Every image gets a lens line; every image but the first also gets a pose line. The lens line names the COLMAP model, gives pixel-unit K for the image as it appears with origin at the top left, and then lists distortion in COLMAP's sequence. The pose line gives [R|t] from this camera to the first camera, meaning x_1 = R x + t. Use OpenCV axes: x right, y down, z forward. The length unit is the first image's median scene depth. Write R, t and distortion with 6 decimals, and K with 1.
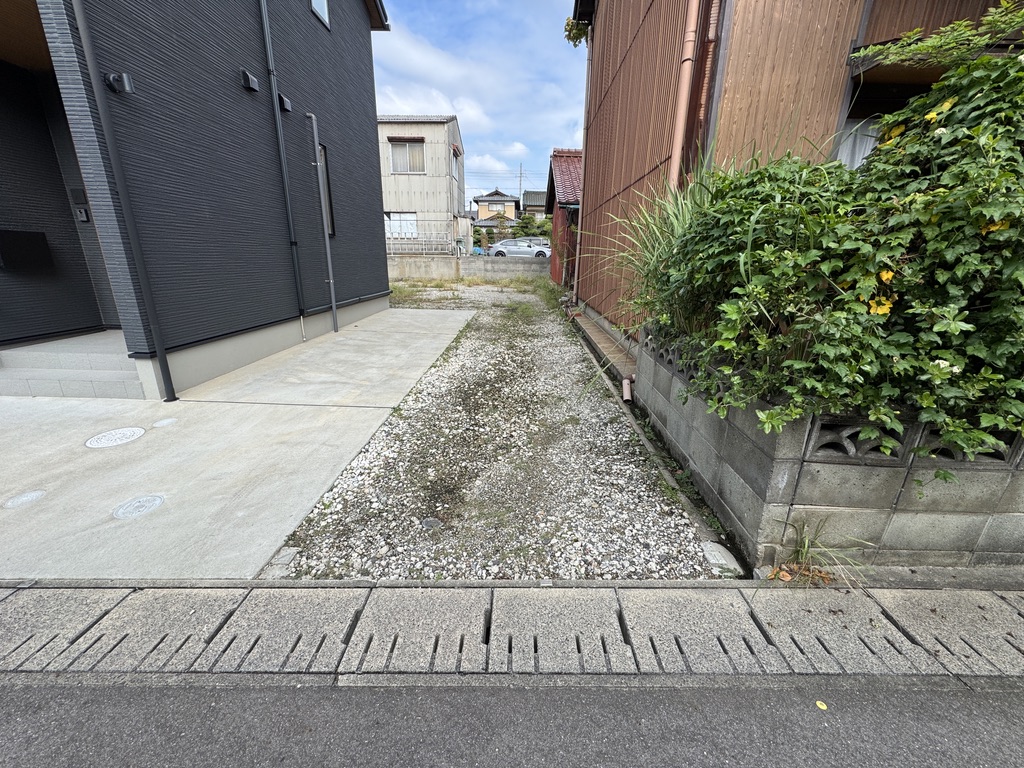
lens RADIAL K [[411.5, 0, 512.1], [0, 411.5, 380.7], [0, 0, 1]] dist [0.001490, -0.000538]
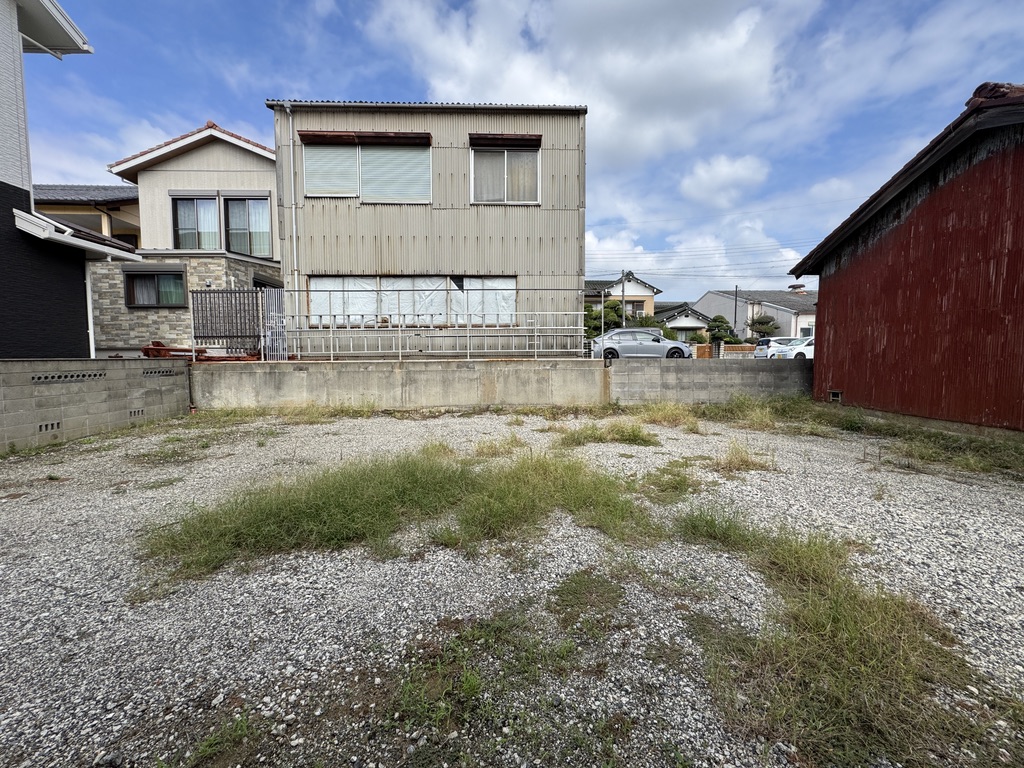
lens RADIAL K [[411.5, 0, 512.6], [0, 411.5, 380.8], [0, 0, 1]] dist [0.001490, -0.000538]
pose [[0.997954, -0.019401, 0.060915, -0.271533], [0.032828, 0.973135, -0.227884, -0.171483], [-0.054858, 0.229417, 0.971781, 0.544375]]
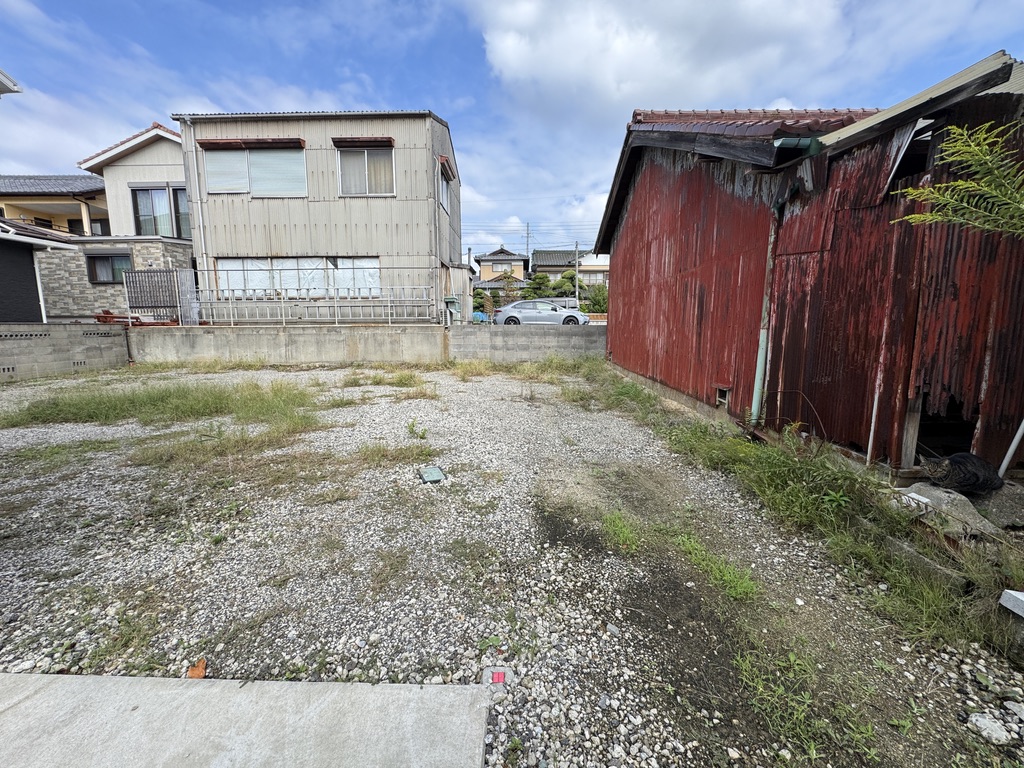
lens RADIAL K [[411.5, 0, 511.2], [0, 411.5, 381.1], [0, 0, 1]] dist [0.001490, -0.000538]
pose [[0.999907, -0.012754, -0.004732, -0.036313], [0.011872, 0.987965, -0.154219, -0.129801], [0.006642, 0.154148, 0.988025, 0.426900]]
